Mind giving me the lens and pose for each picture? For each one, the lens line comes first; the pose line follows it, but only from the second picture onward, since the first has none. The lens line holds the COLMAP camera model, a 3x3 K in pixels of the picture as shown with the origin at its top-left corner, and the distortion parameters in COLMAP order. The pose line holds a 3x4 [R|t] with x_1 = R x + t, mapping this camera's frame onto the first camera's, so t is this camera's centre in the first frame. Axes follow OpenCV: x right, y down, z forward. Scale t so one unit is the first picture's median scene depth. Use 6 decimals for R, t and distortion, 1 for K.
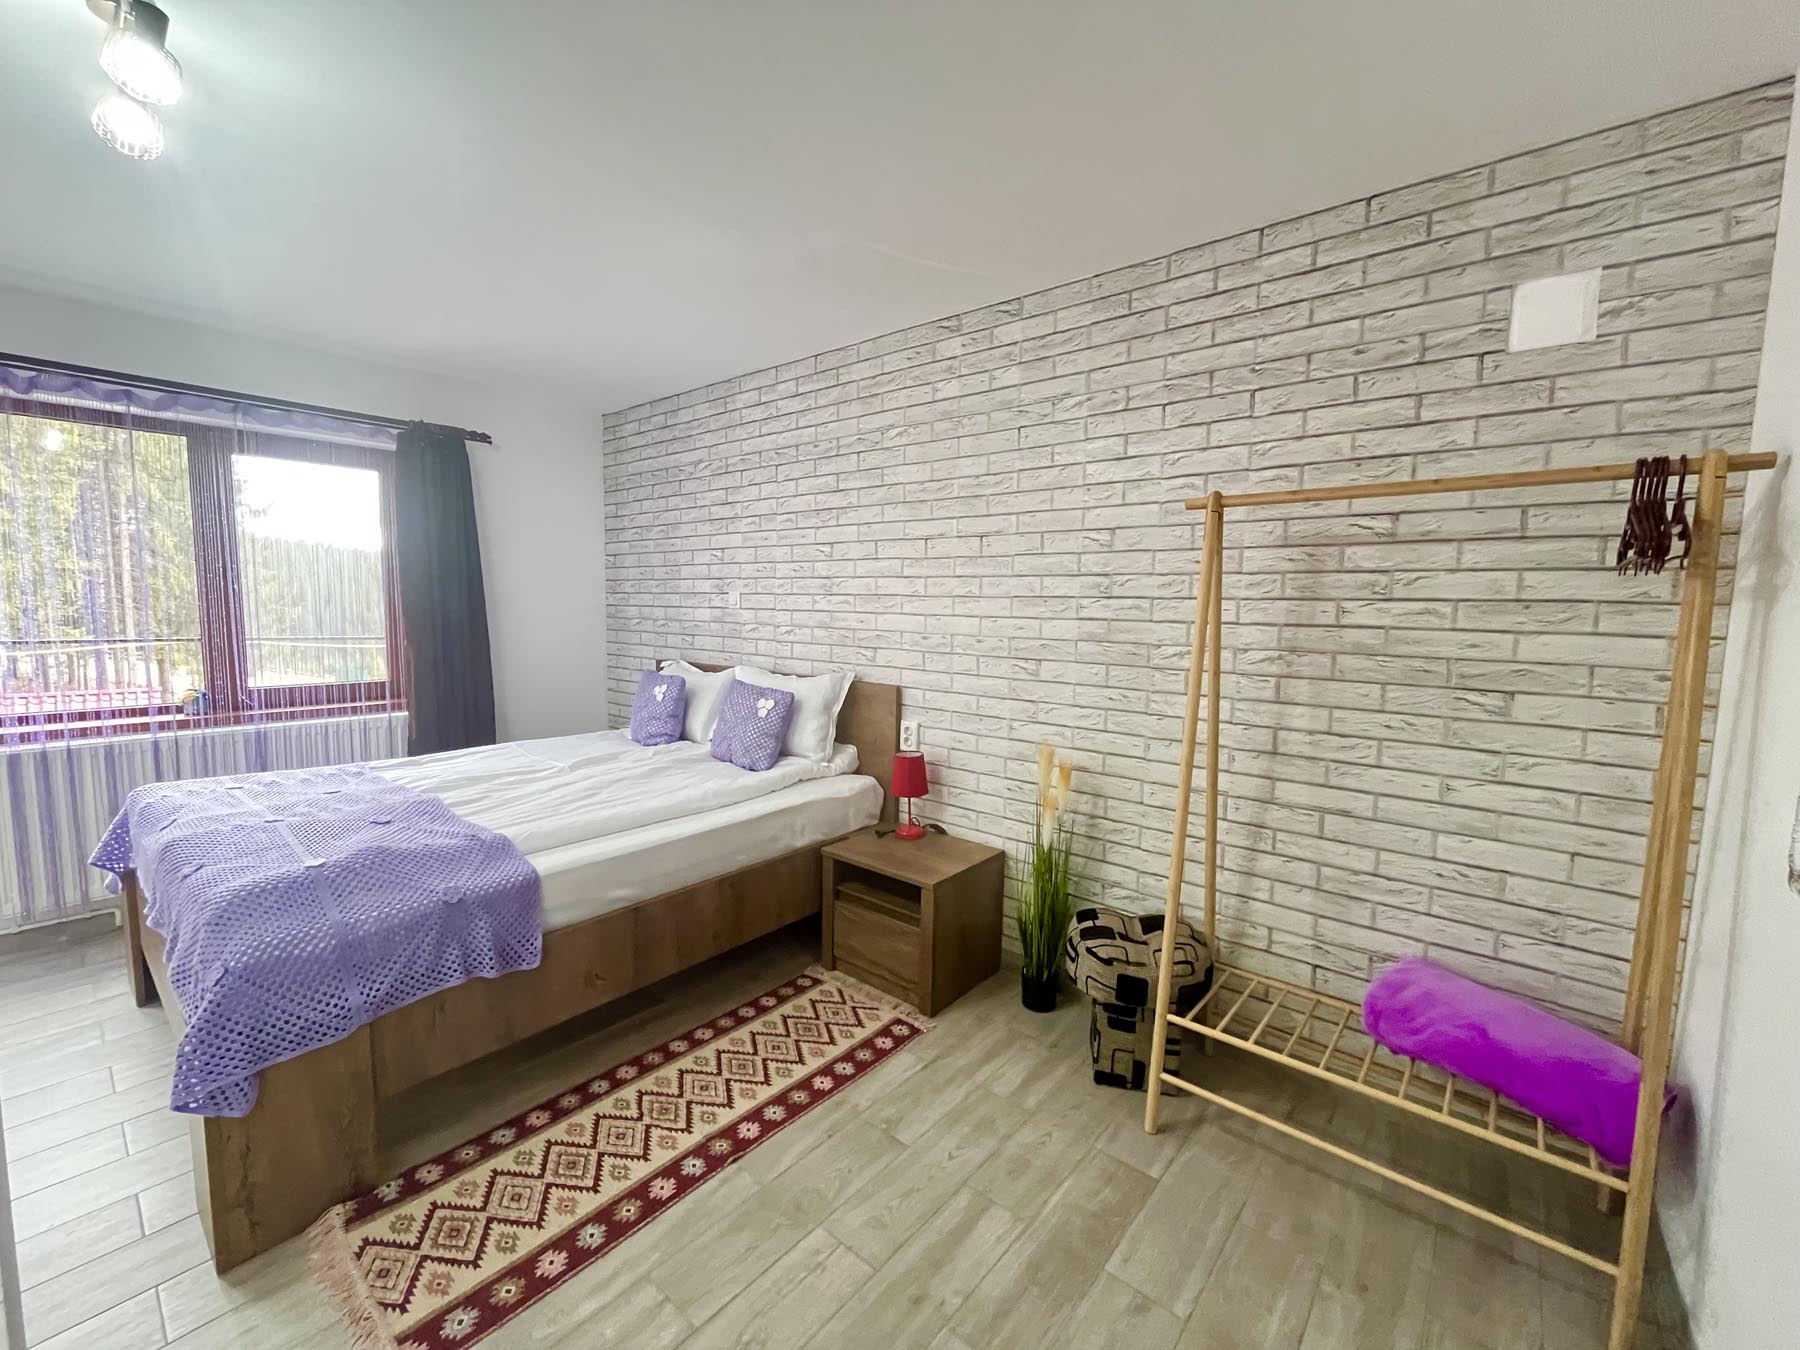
lens RADIAL K [[727.2, 0, 890.6], [0, 727.2, 672.9], [0, 0, 1]] dist [-0.002913, 0.000703]
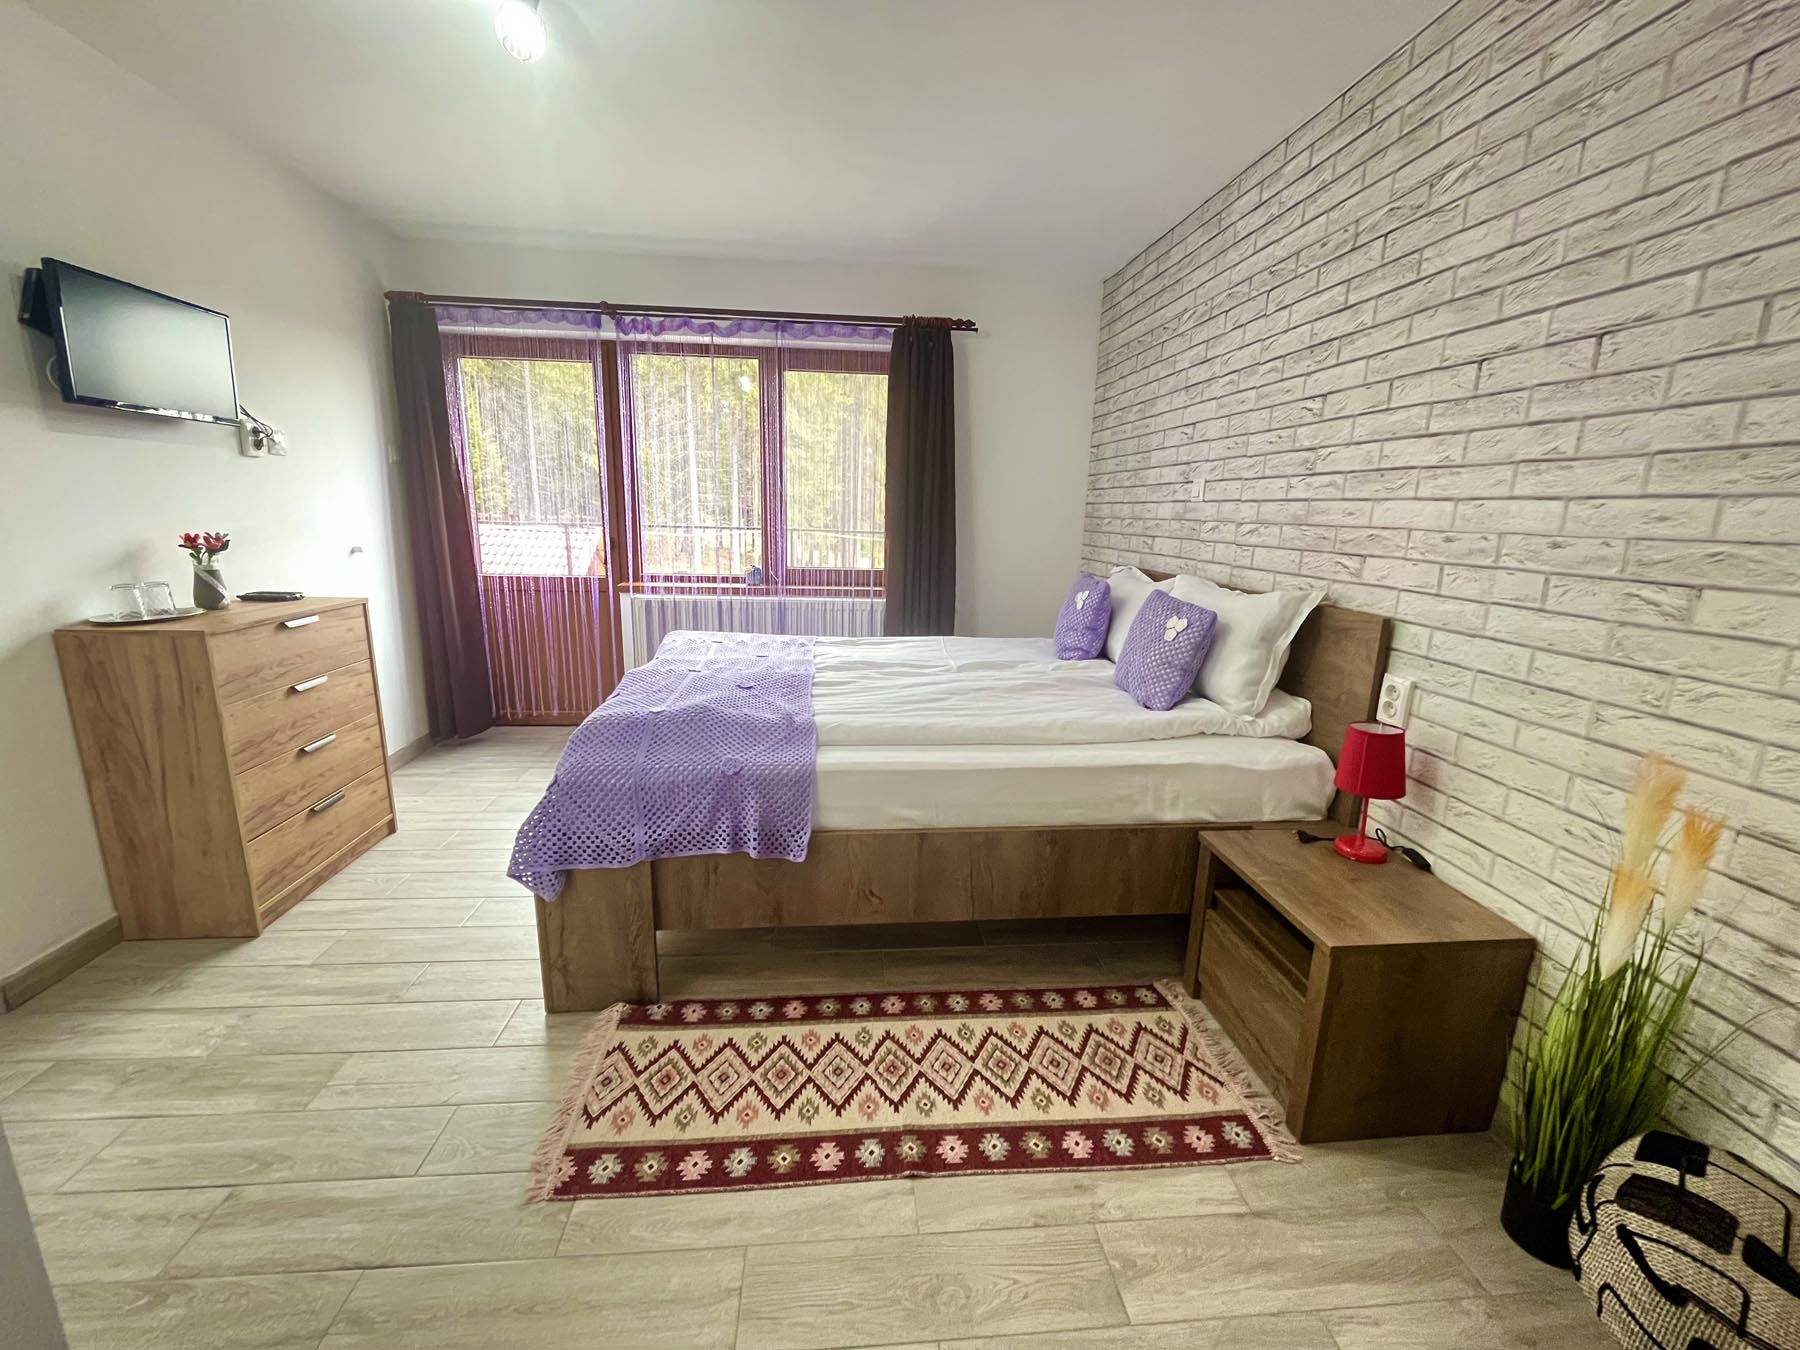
lens RADIAL K [[727.2, 0, 900.2], [0, 727.2, 670.5], [0, 0, 1]] dist [-0.002913, 0.000703]
pose [[0.719708, 0.152252, -0.677377, 0.163647], [-0.079315, 0.987301, 0.137642, 0.012009], [0.689731, -0.045336, 0.722645, 0.315942]]
